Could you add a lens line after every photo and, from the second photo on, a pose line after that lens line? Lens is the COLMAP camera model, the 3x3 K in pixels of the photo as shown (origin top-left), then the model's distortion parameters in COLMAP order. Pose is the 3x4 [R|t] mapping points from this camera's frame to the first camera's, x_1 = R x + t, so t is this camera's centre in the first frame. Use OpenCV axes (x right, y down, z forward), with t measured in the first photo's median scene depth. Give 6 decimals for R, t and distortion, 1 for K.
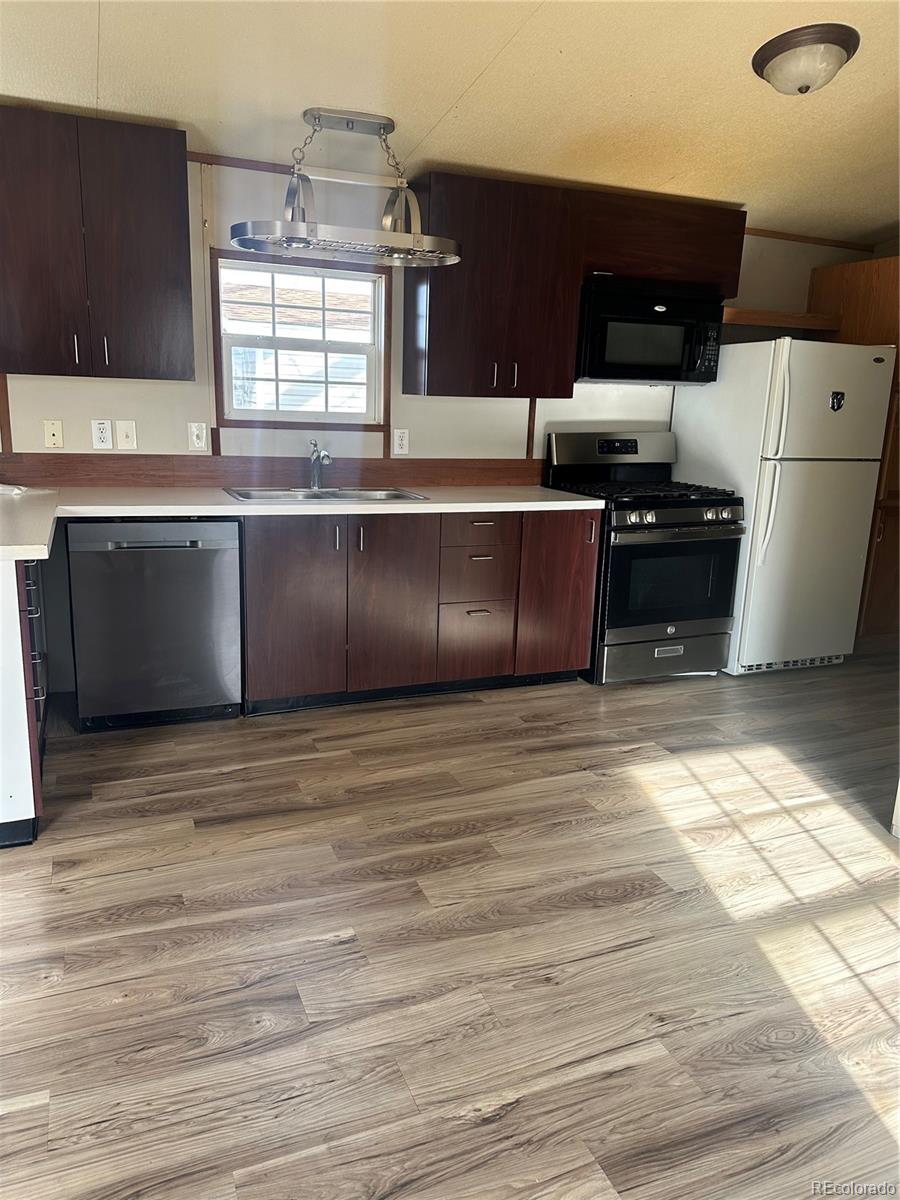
lens RADIAL K [[832.4, 0, 450.0], [0, 832.4, 600.0], [0, 0, 1]] dist [0.057380, -0.060257]
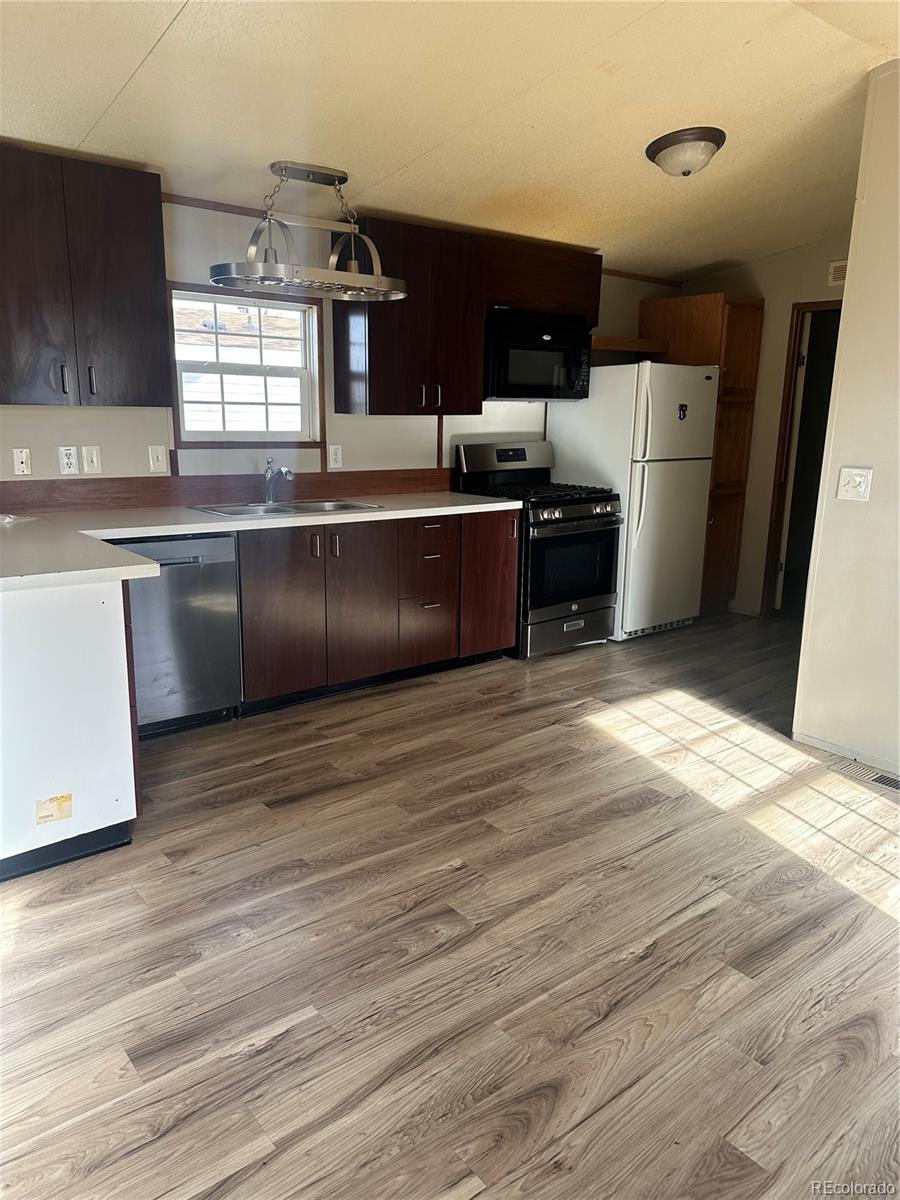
lens RADIAL K [[824.3, 0, 450.0], [0, 824.3, 600.0], [0, 0, 1]] dist [0.126830, -0.190700]
pose [[0.959558, -0.081704, 0.269394, -0.282258], [0.083467, 0.996498, 0.004925, 0.006376], [-0.268853, 0.017760, 0.963017, -0.111927]]
